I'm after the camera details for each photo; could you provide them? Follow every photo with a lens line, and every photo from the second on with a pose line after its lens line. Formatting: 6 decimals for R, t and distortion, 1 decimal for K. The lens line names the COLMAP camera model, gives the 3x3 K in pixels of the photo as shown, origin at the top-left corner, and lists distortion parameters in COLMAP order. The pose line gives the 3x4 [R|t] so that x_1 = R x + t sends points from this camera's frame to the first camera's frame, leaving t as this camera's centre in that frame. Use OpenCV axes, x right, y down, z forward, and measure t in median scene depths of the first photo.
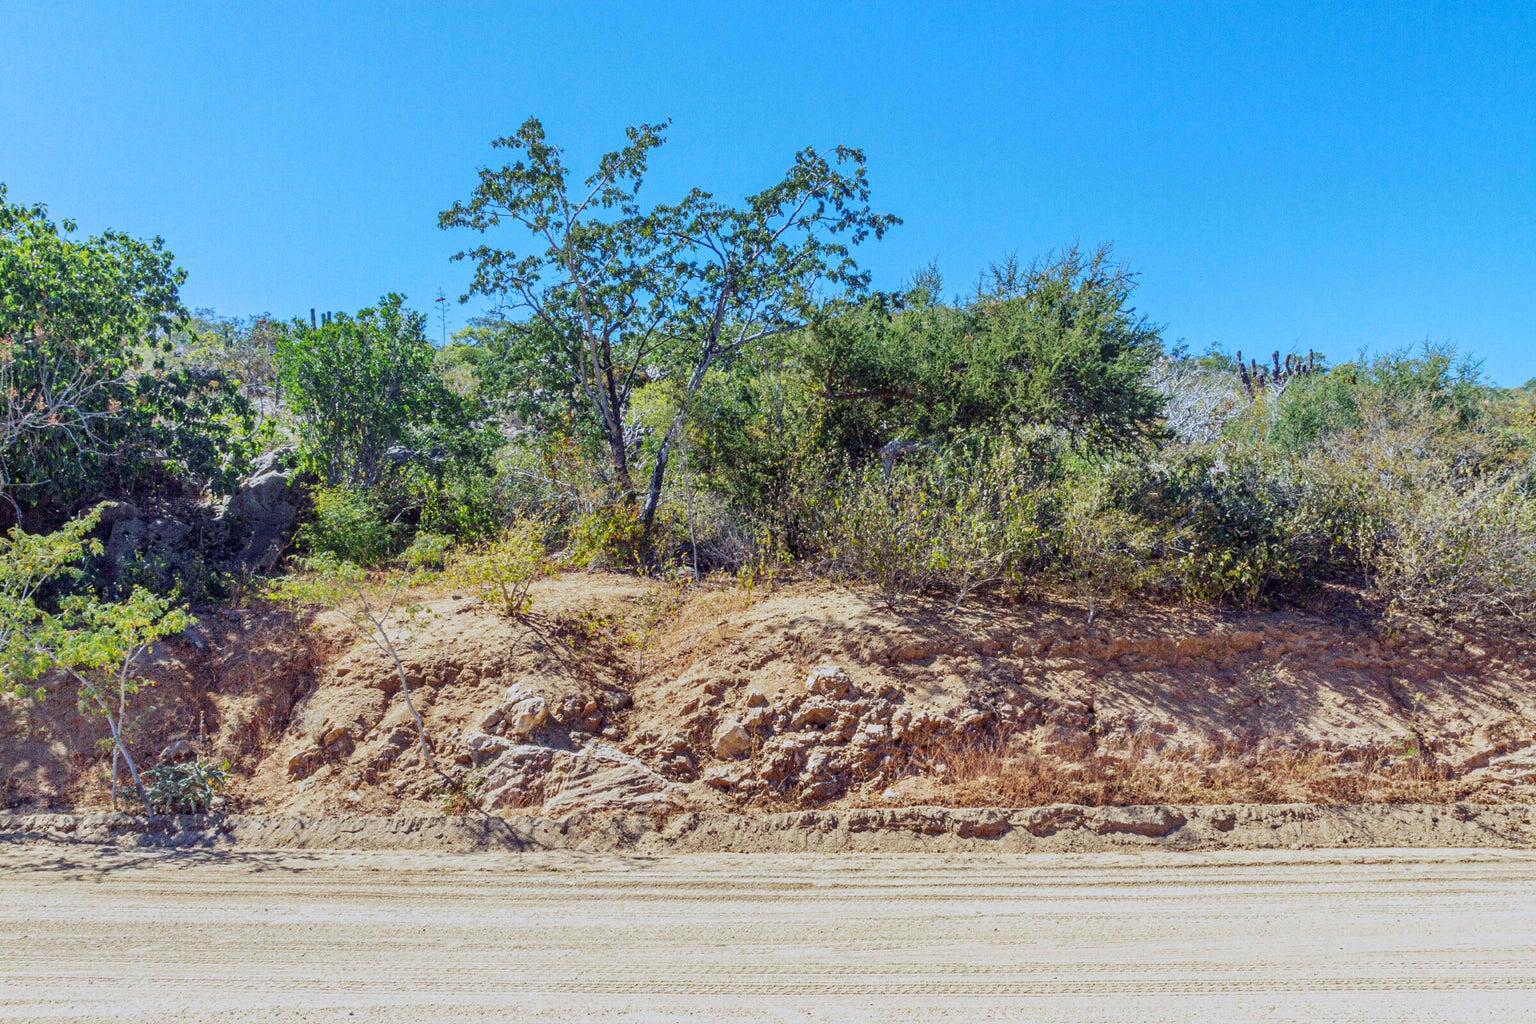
lens RADIAL K [[1192.2, 0, 777.8], [0, 1192.2, 549.3], [0, 0, 1]] dist [-0.053357, 0.072485]
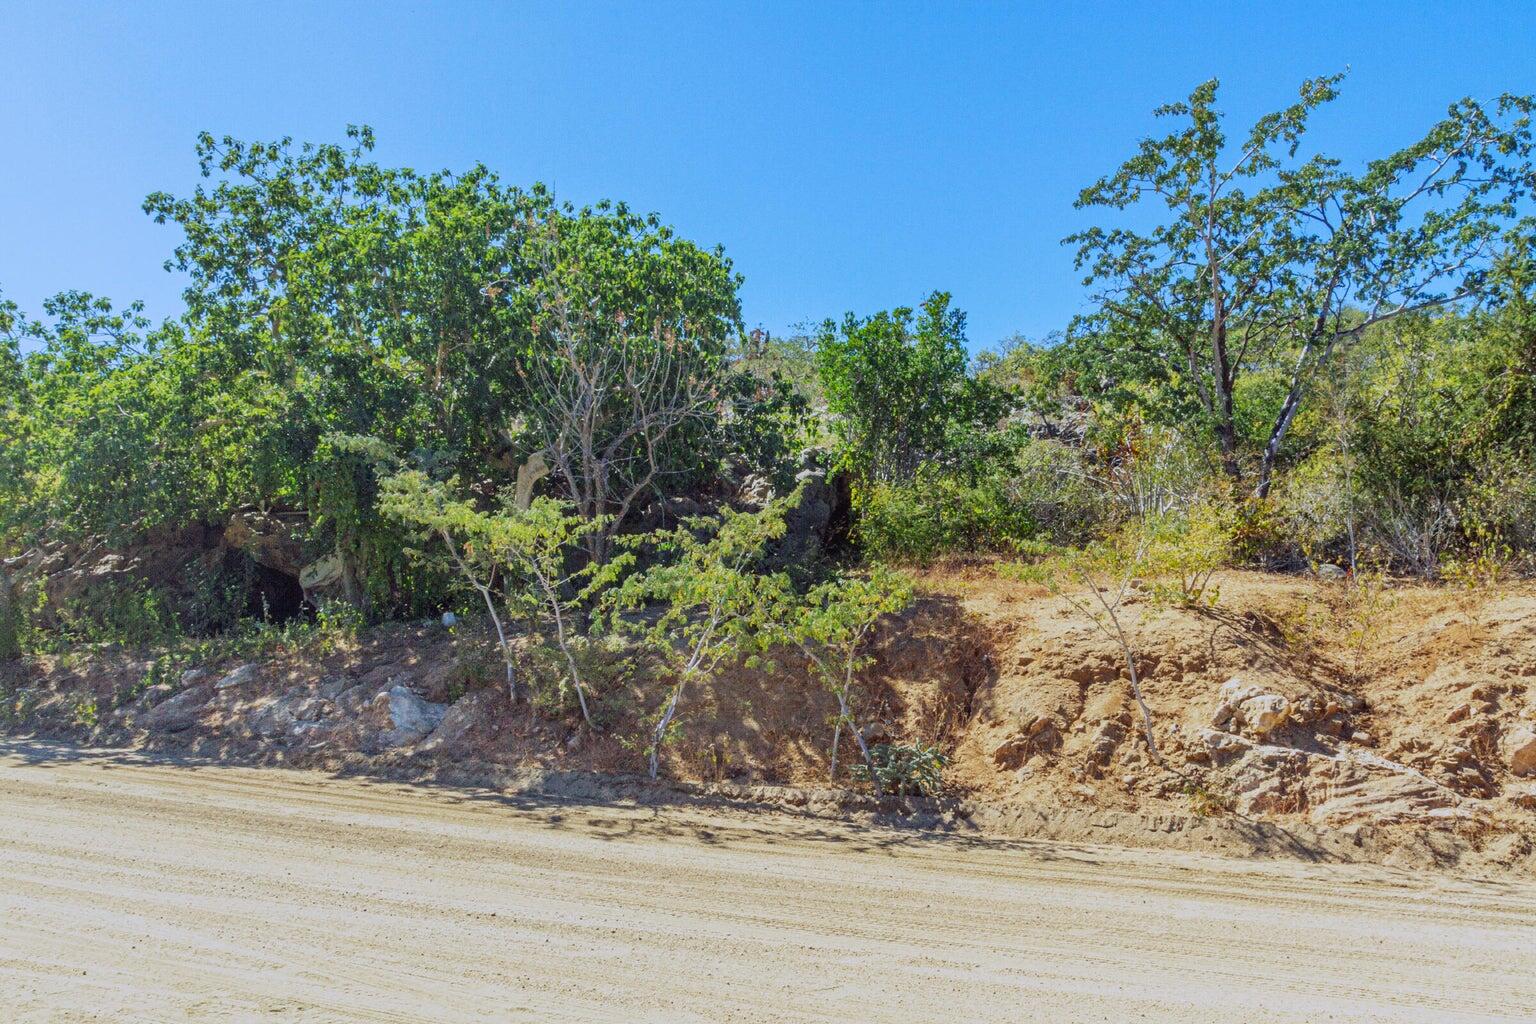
lens RADIAL K [[1192.2, 0, 777.8], [0, 1192.2, 549.3], [0, 0, 1]] dist [-0.053357, 0.072485]
pose [[0.960630, 0.016314, -0.277350, -0.344959], [-0.021193, 0.999669, -0.014603, 0.036935], [0.277020, 0.019906, 0.960658, 0.018234]]
